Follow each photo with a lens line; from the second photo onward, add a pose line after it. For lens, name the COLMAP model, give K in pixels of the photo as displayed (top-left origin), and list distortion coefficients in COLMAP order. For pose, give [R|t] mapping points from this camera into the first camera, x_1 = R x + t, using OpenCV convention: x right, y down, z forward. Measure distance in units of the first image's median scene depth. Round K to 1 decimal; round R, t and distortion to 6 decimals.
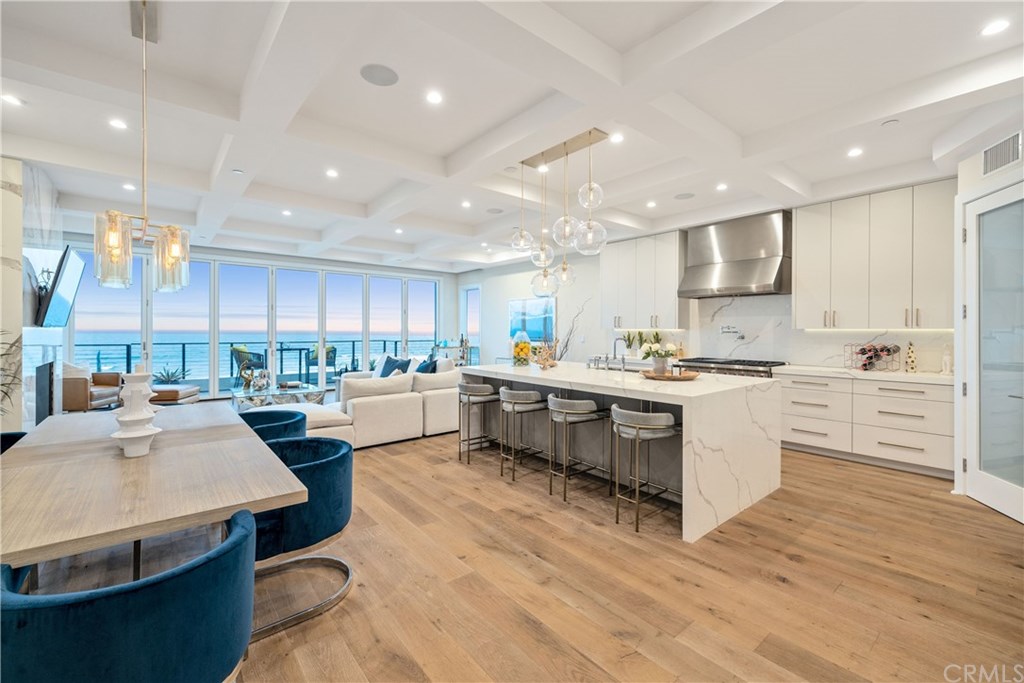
lens RADIAL K [[448.6, 0, 510.2], [0, 448.6, 332.1], [0, 0, 1]] dist [0.000819, 0.000156]
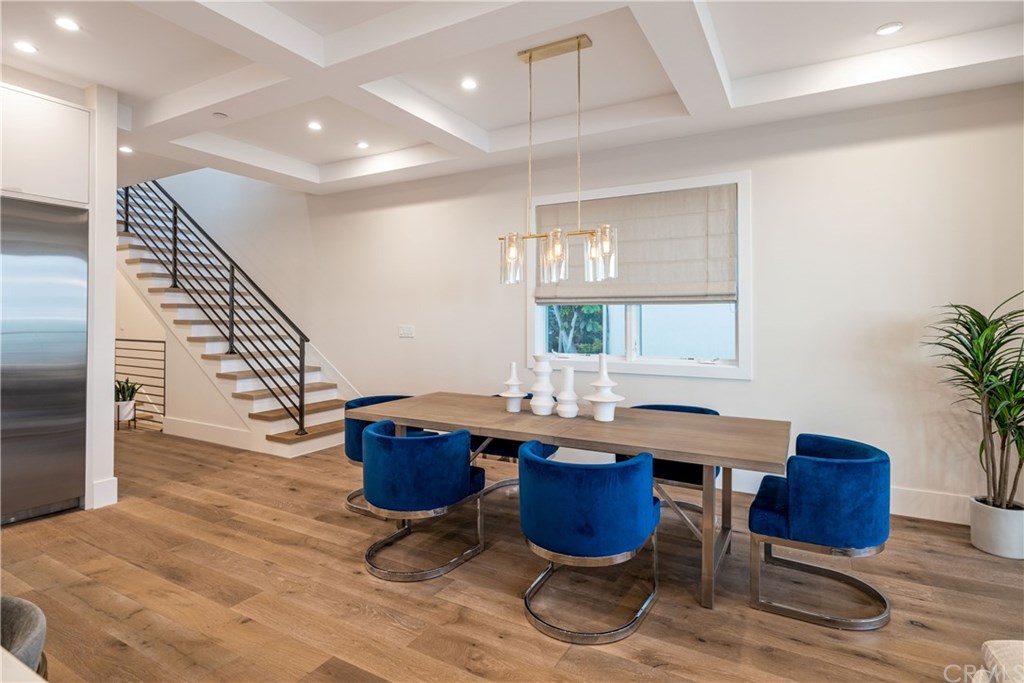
lens RADIAL K [[521.9, 0, 513.4], [0, 521.9, 320.2], [0, 0, 1]] dist [-0.002969, -0.000510]
pose [[-0.926812, -0.000609, -0.375524, -0.202088], [-0.003091, 0.999977, 0.006008, -0.007598], [0.375512, 0.006729, -0.926793, 2.065111]]
